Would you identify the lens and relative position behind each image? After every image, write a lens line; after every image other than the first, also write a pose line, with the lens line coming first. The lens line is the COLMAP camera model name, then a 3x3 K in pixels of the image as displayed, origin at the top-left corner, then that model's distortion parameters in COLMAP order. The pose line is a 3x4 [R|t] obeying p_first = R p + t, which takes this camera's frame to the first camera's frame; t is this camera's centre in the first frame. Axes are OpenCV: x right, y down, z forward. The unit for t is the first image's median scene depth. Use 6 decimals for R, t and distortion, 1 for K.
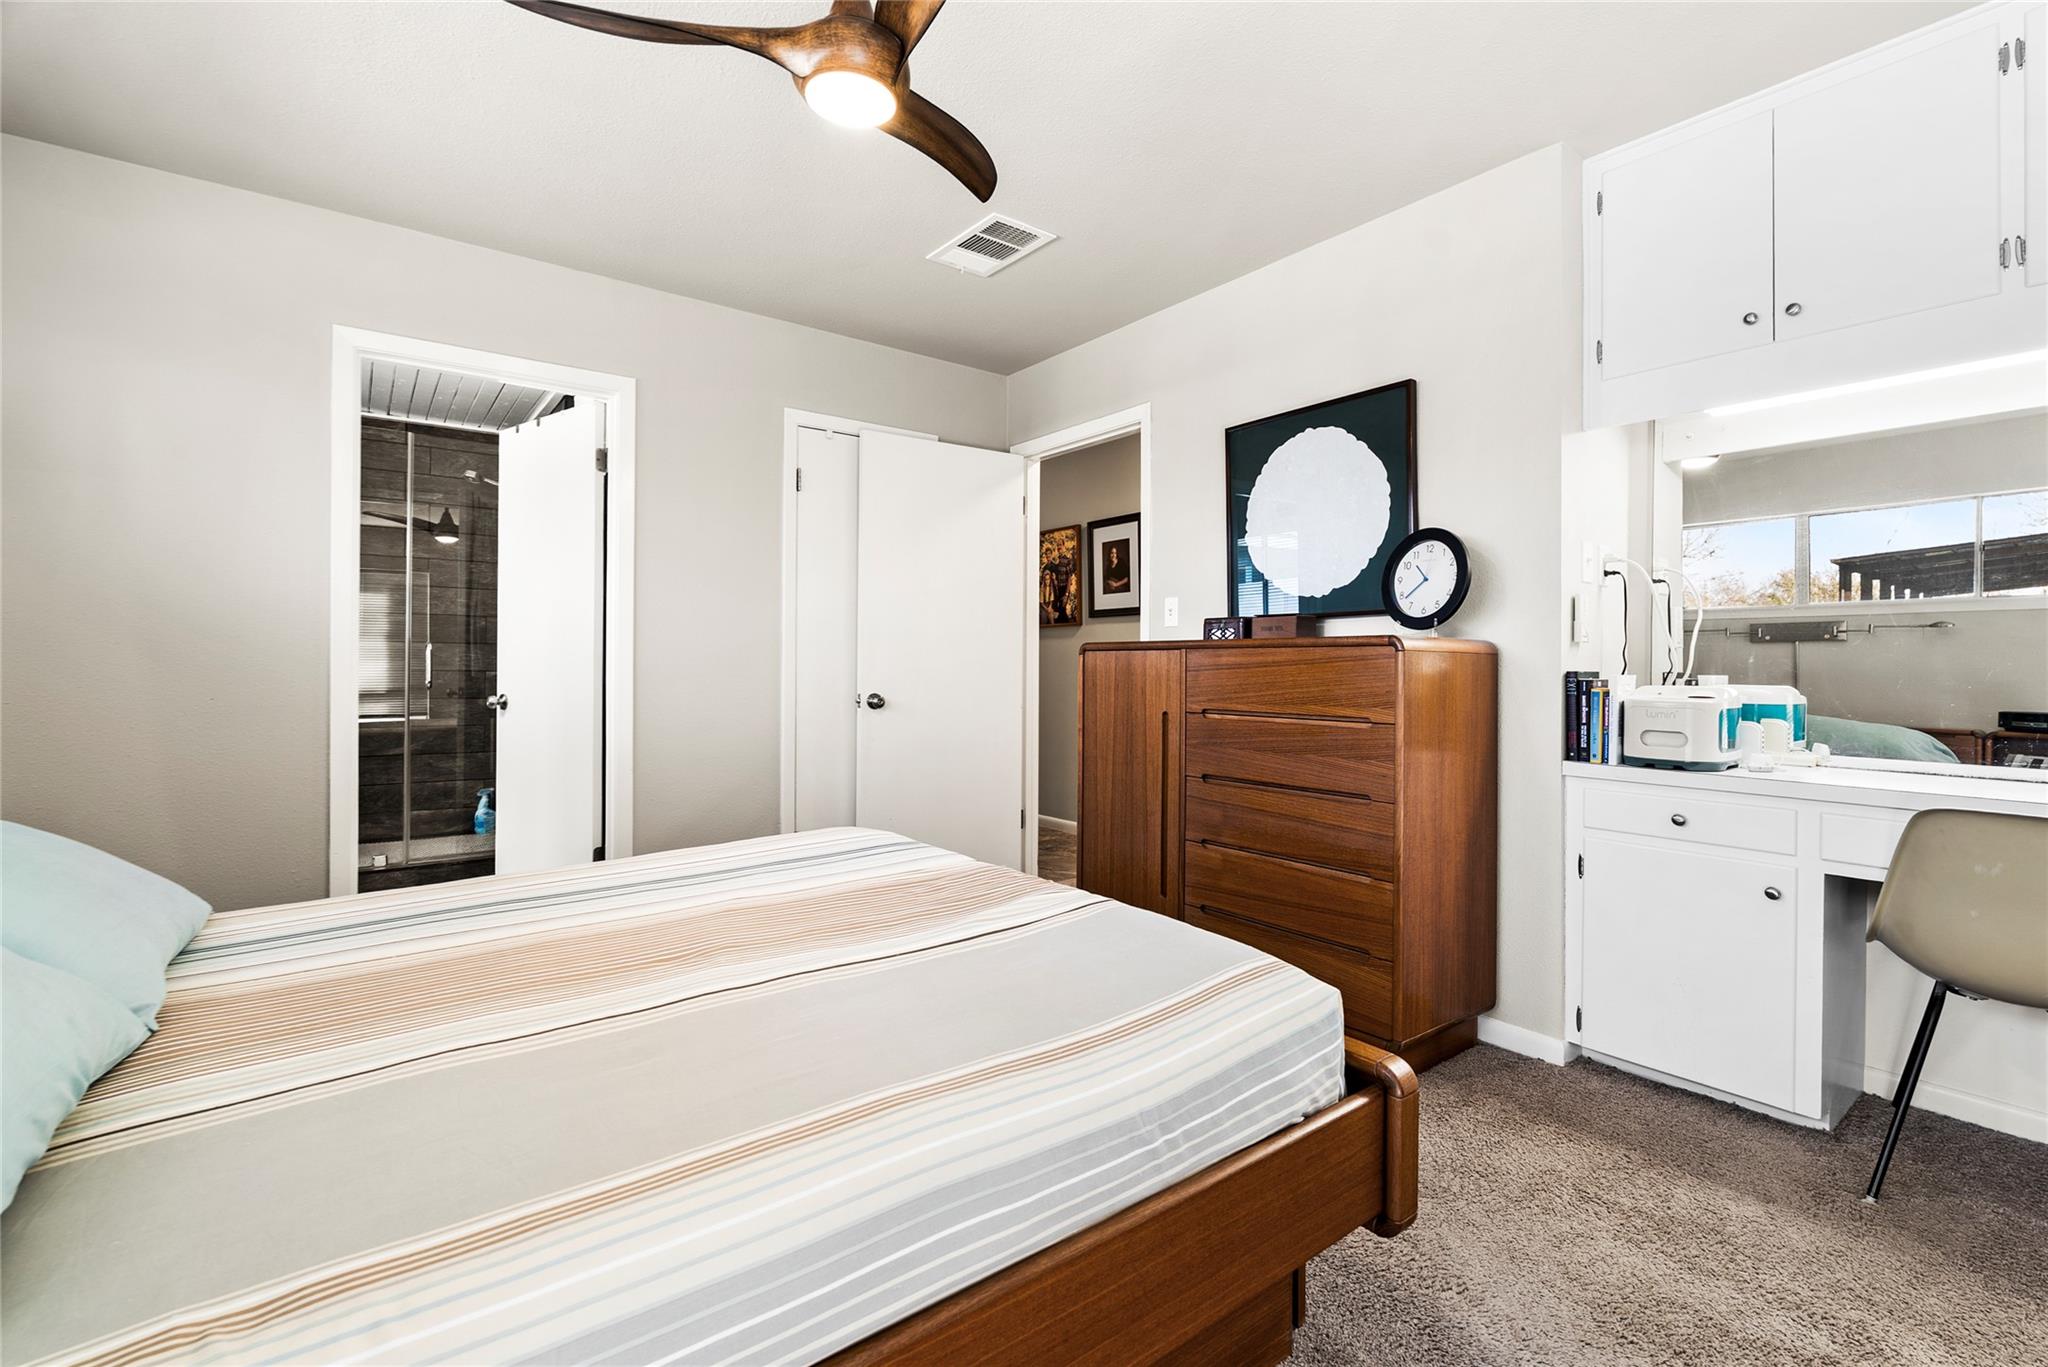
lens RADIAL K [[913.4, 0, 1027.0], [0, 913.4, 663.2], [0, 0, 1]] dist [-0.006977, 0.001455]
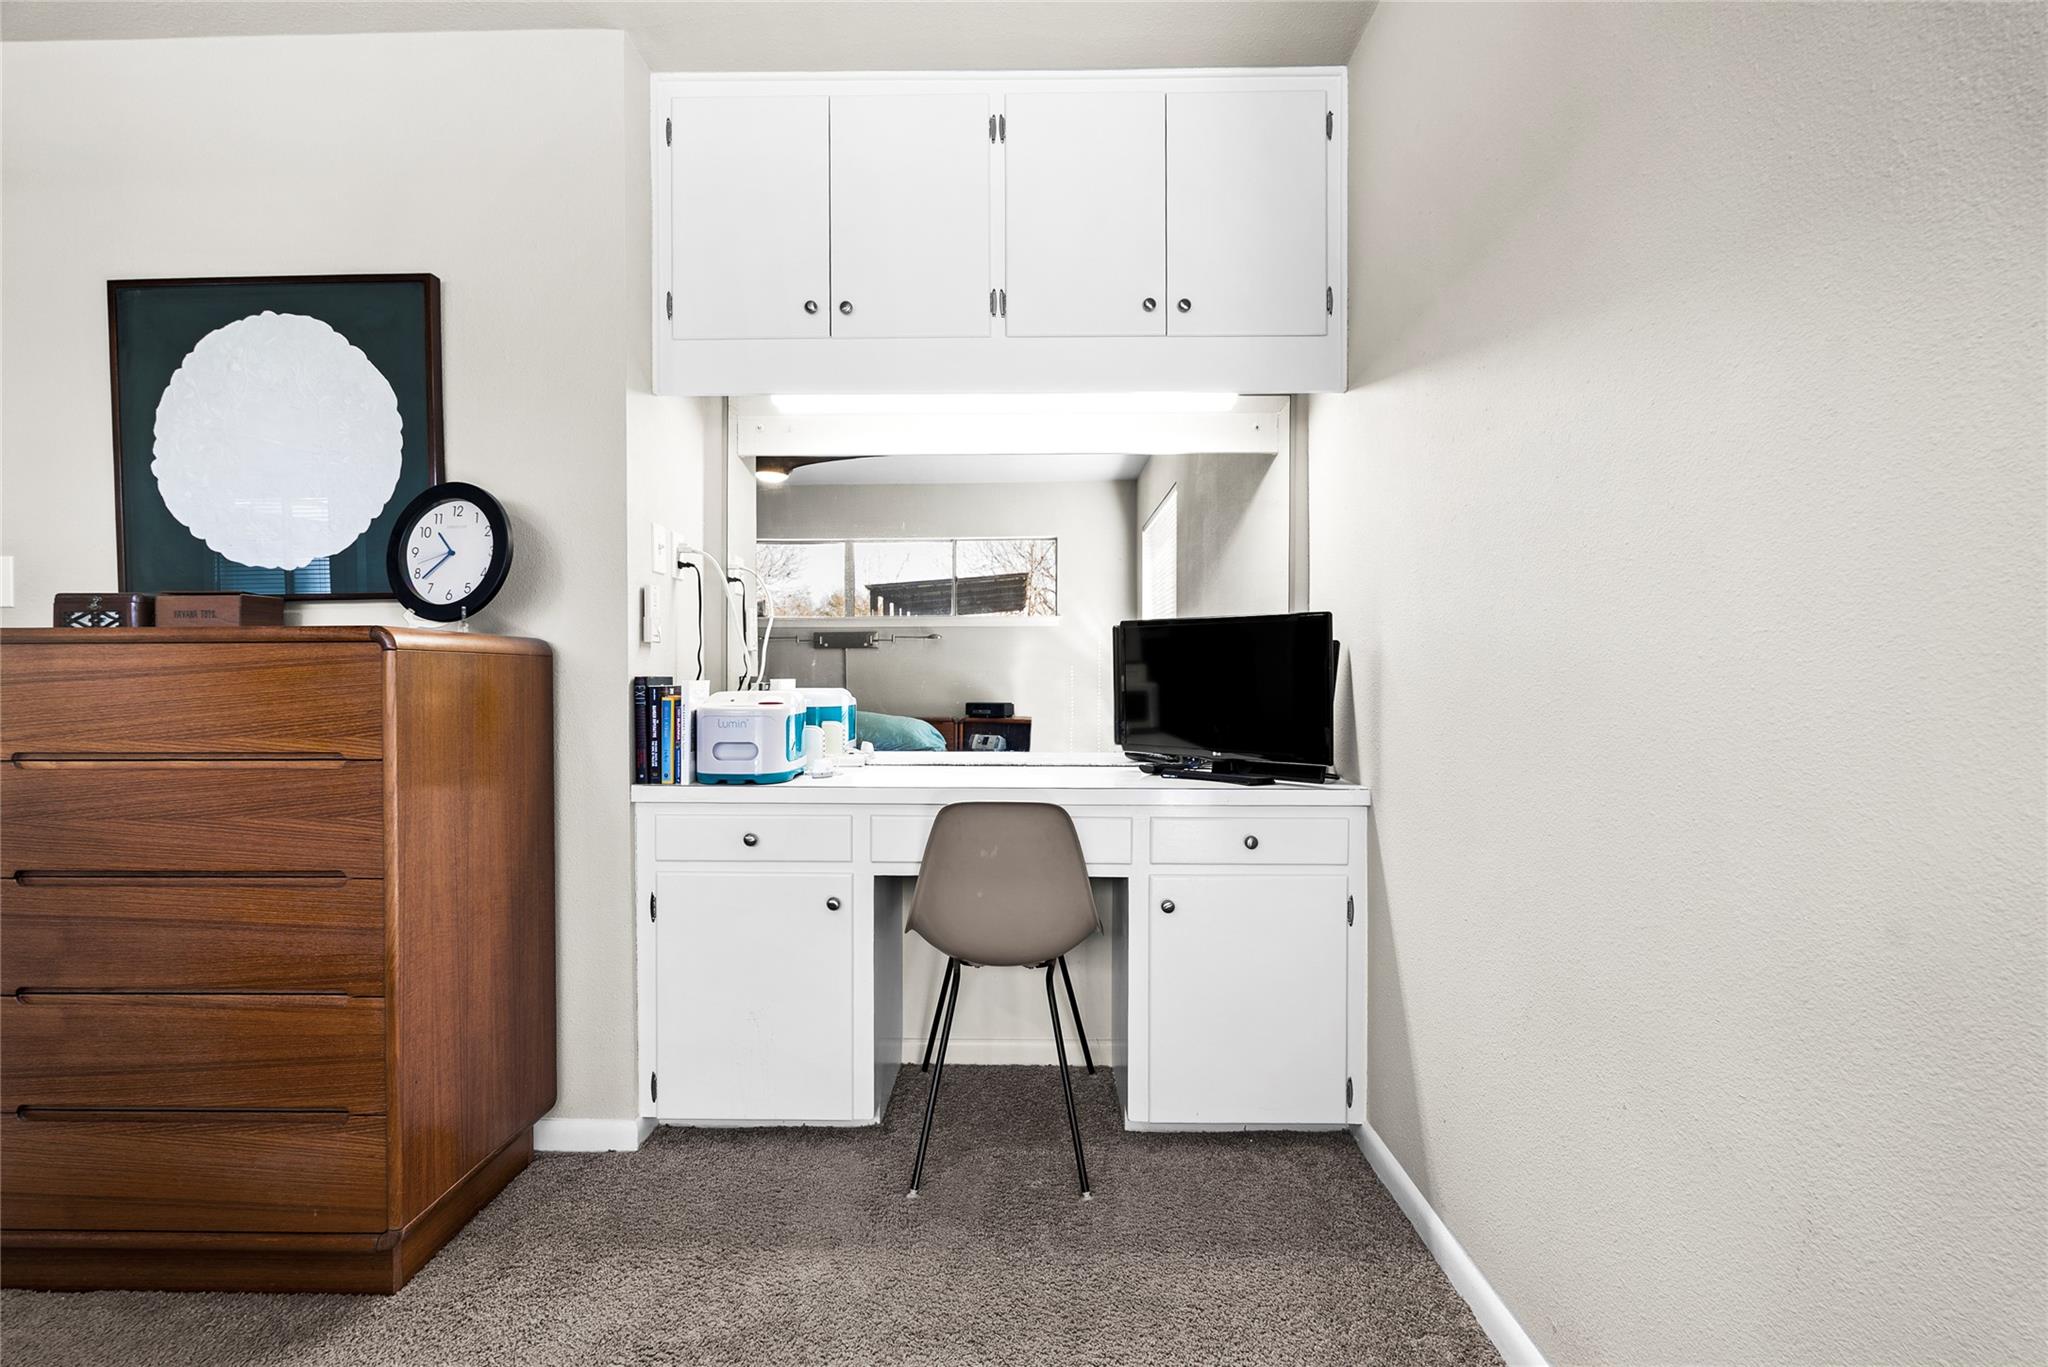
lens RADIAL K [[913.4, 0, 1023.5], [0, 913.4, 677.8], [0, 0, 1]] dist [-0.006977, 0.001455]
pose [[0.624087, -0.012778, 0.781251, 0.162094], [0.005099, 0.999912, 0.012282, 0.001183], [-0.781339, -0.003681, 0.624097, 0.201718]]
